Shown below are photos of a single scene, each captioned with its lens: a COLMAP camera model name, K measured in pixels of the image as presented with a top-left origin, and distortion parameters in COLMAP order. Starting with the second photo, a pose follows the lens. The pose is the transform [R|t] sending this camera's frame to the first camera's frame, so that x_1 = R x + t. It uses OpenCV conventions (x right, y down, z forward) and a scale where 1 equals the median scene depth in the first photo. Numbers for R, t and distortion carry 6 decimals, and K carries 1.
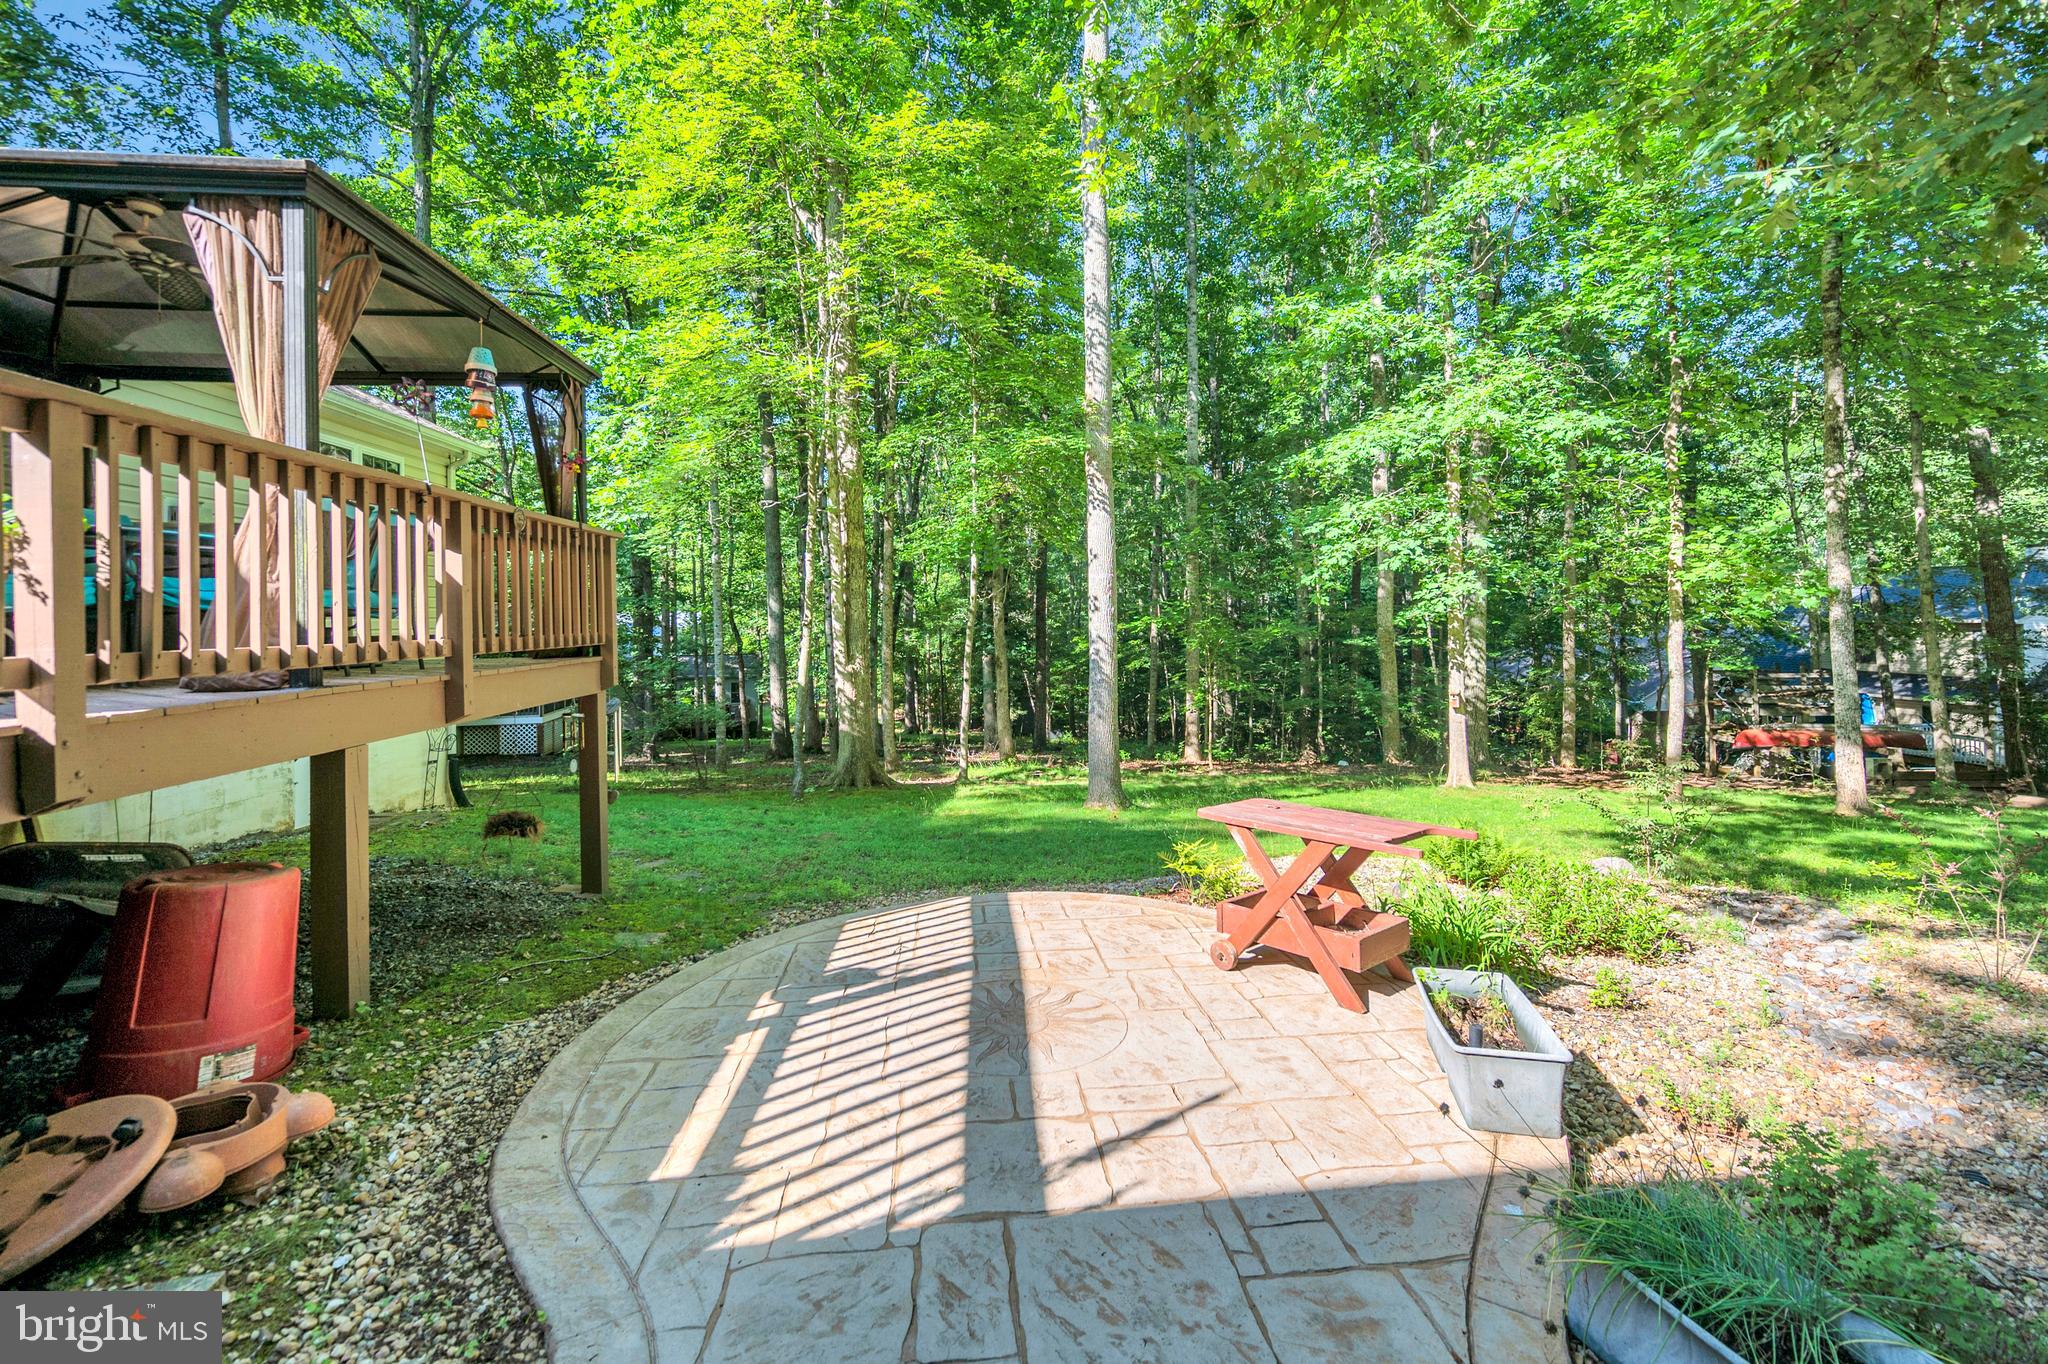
lens RADIAL K [[819.4, 0, 1042.6], [0, 819.4, 628.6], [0, 0, 1]] dist [-0.013803, -0.000470]
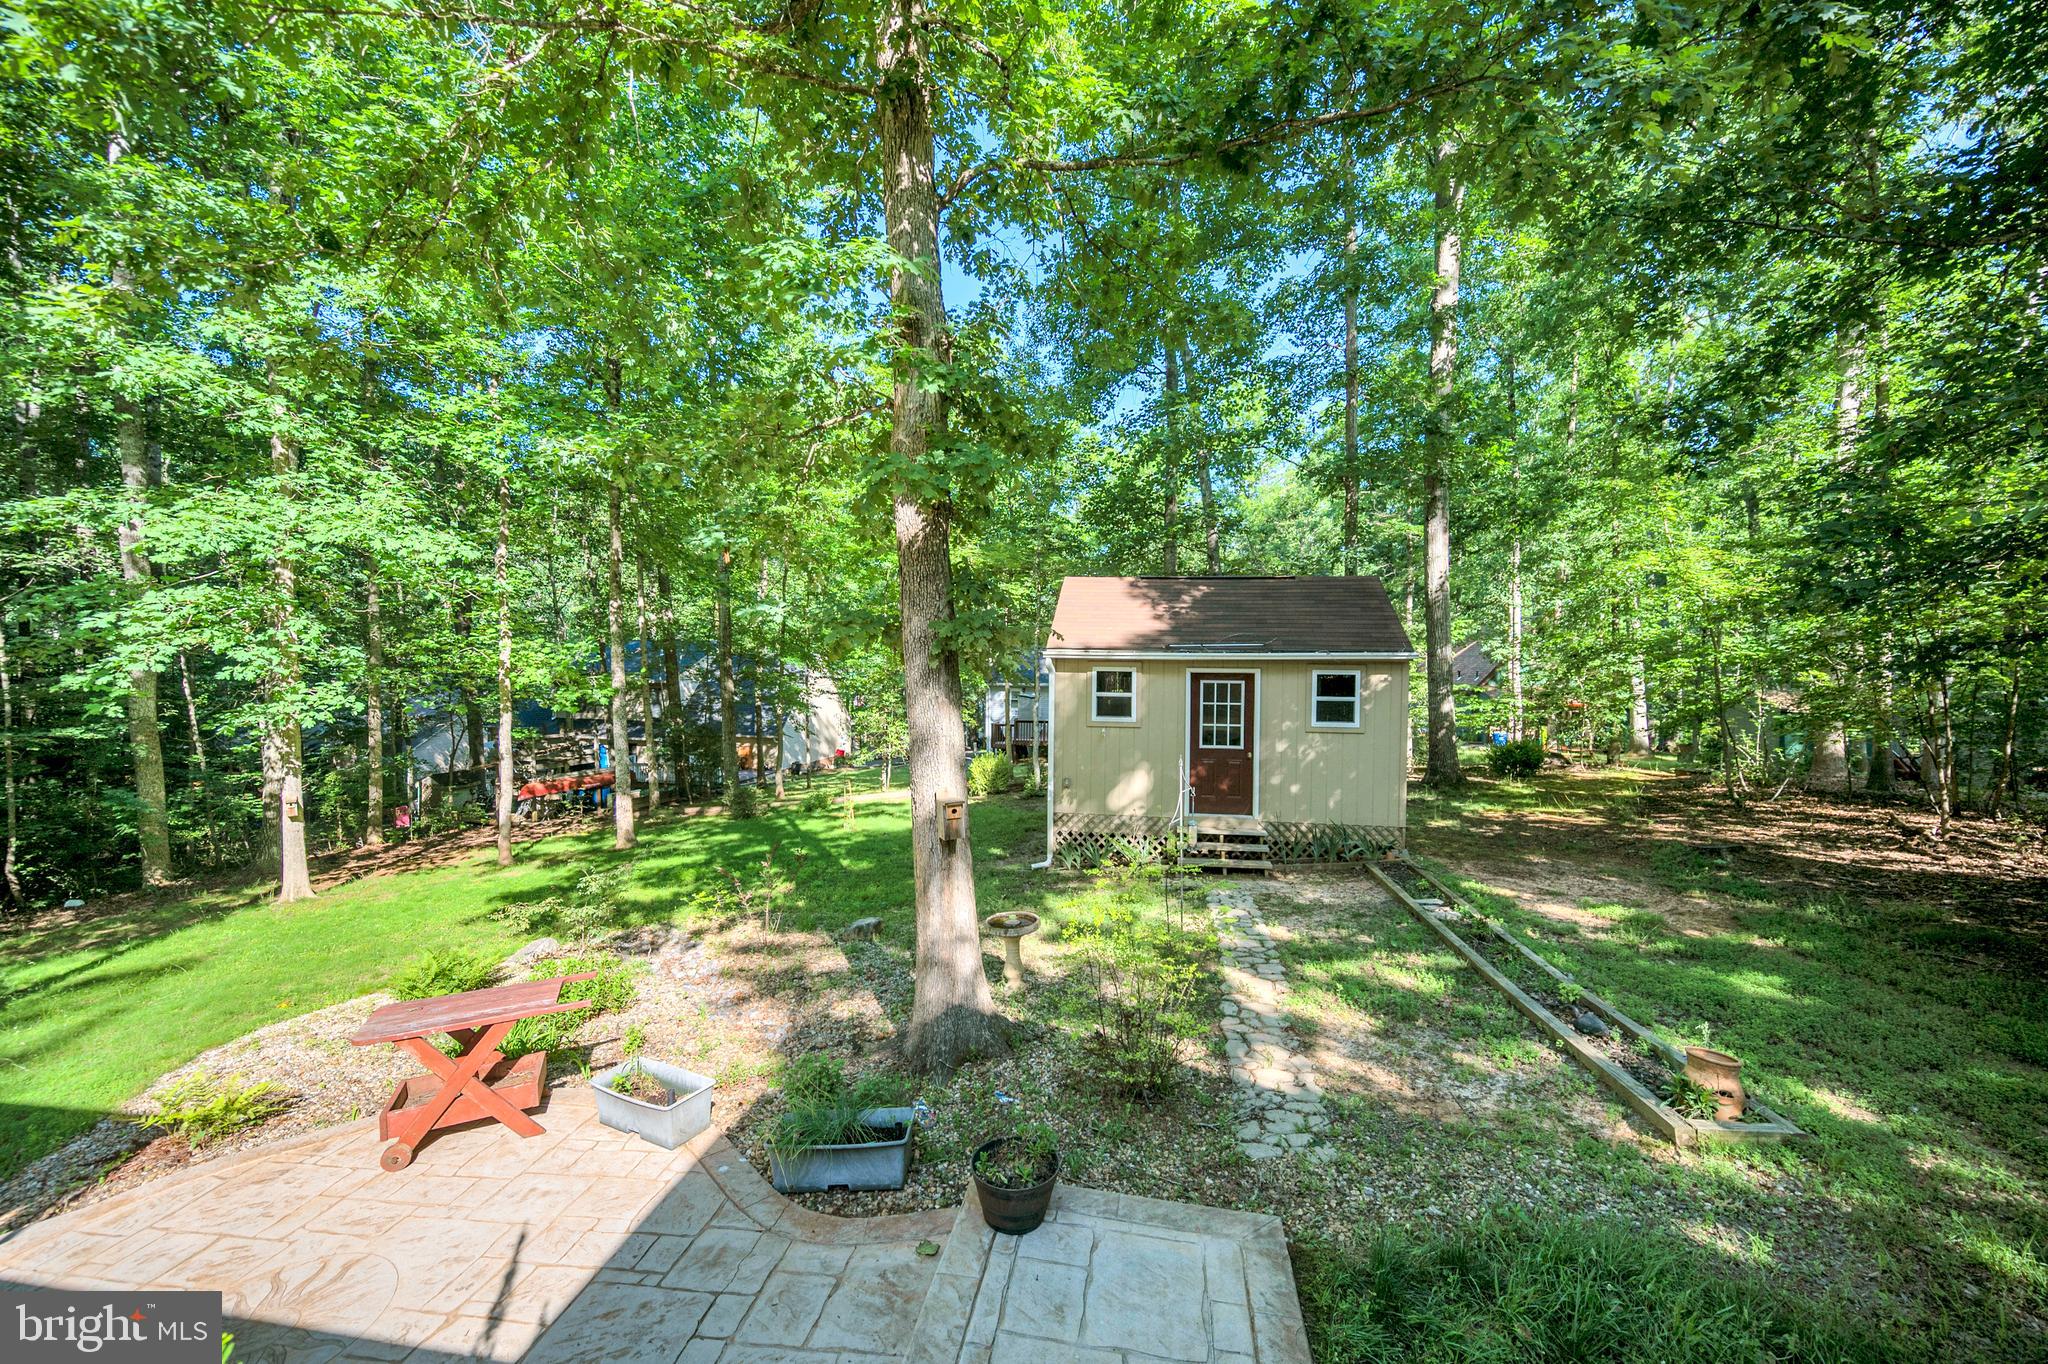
lens RADIAL K [[819.4, 0, 1025.3], [0, 819.4, 683.3], [0, 0, 1]] dist [-0.013803, -0.000470]
pose [[0.248525, -0.023118, 0.968349, -0.202588], [-0.001155, 0.999707, 0.024163, -0.089958], [-0.968625, -0.007124, 0.248426, -0.033882]]
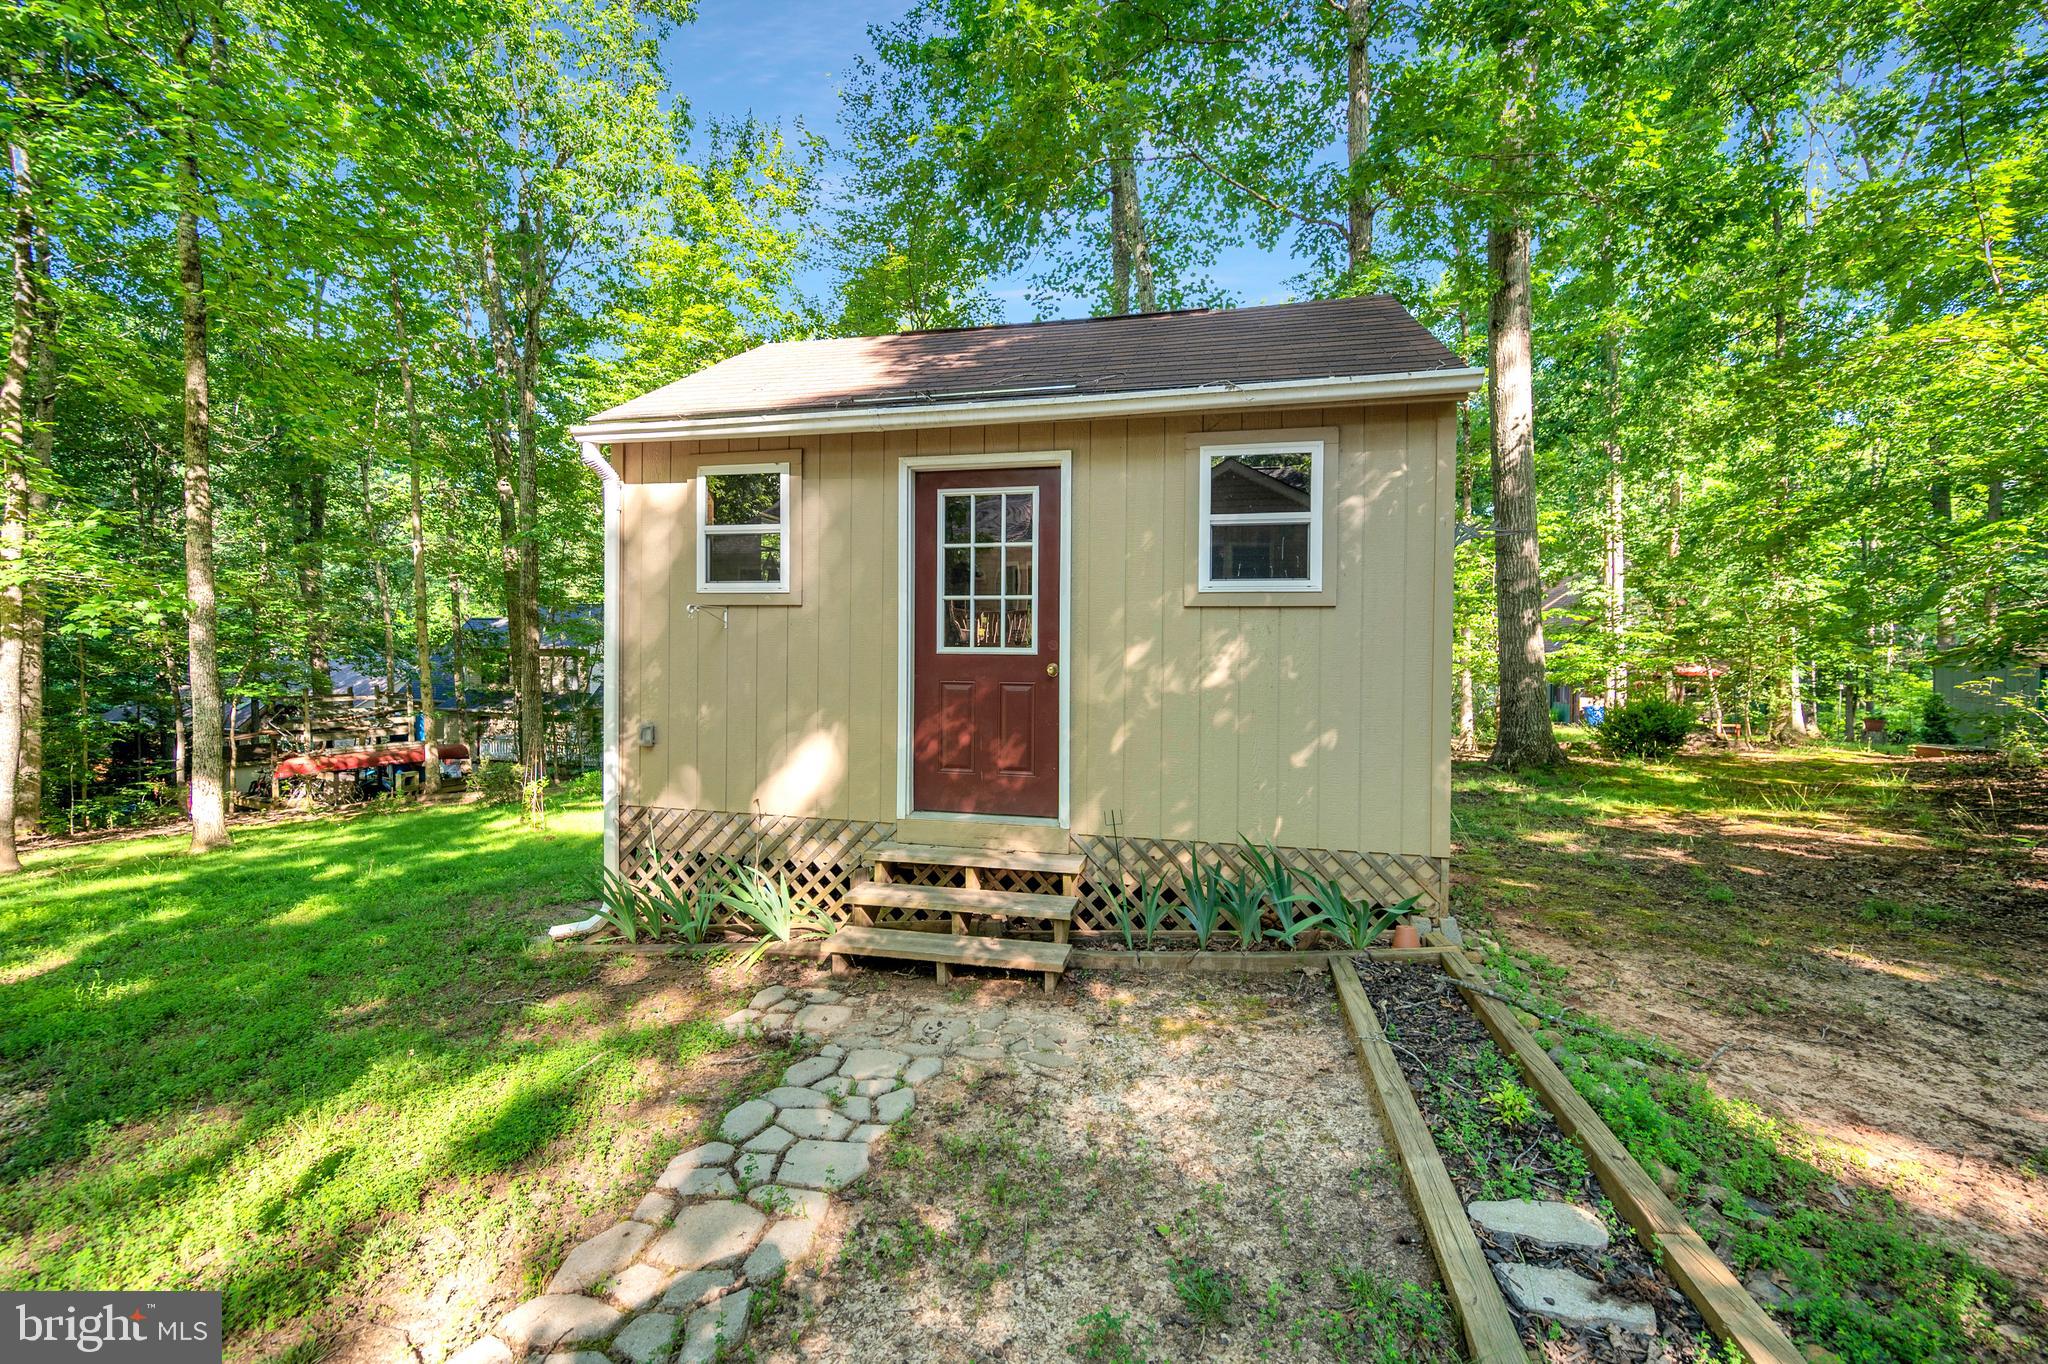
lens RADIAL K [[819.4, 0, 1032.1], [0, 819.4, 654.2], [0, 0, 1]] dist [-0.013803, -0.000470]
pose [[0.303426, 0.004647, 0.952844, 0.400811], [-0.002637, 0.999988, -0.004037, 0.008547], [-0.952851, -0.001288, 0.303434, -0.156212]]
